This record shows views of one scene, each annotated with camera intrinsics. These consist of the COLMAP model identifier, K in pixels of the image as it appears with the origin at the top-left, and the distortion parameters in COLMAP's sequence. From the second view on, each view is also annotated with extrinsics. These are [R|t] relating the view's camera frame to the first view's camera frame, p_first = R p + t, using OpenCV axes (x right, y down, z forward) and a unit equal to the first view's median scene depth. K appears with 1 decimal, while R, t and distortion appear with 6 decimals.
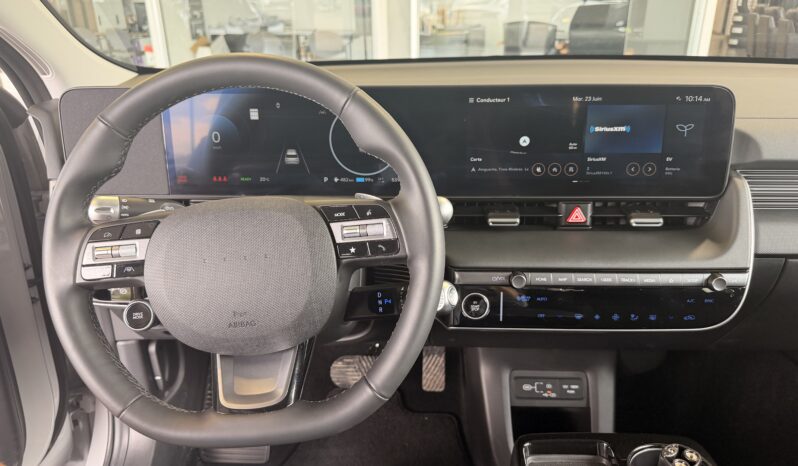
lens RADIAL K [[567.6, 0, 399.0], [0, 567.6, 233.0], [0, 0, 1]] dist [0.061133, -0.086217]
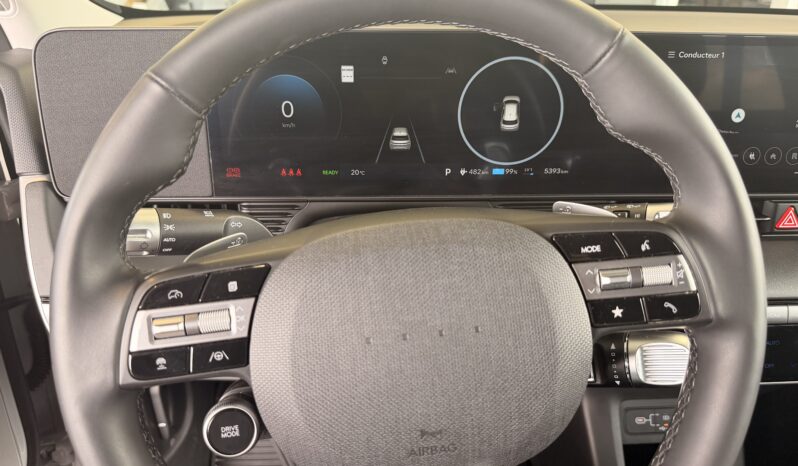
lens RADIAL K [[567.6, 0, 399.0], [0, 567.6, 233.0], [0, 0, 1]] dist [0.061133, -0.086217]
pose [[0.995134, -0.017328, 0.096993, -0.248688], [0.011821, 0.998300, 0.057070, -0.059110], [-0.097817, -0.055646, 0.993647, 0.316426]]
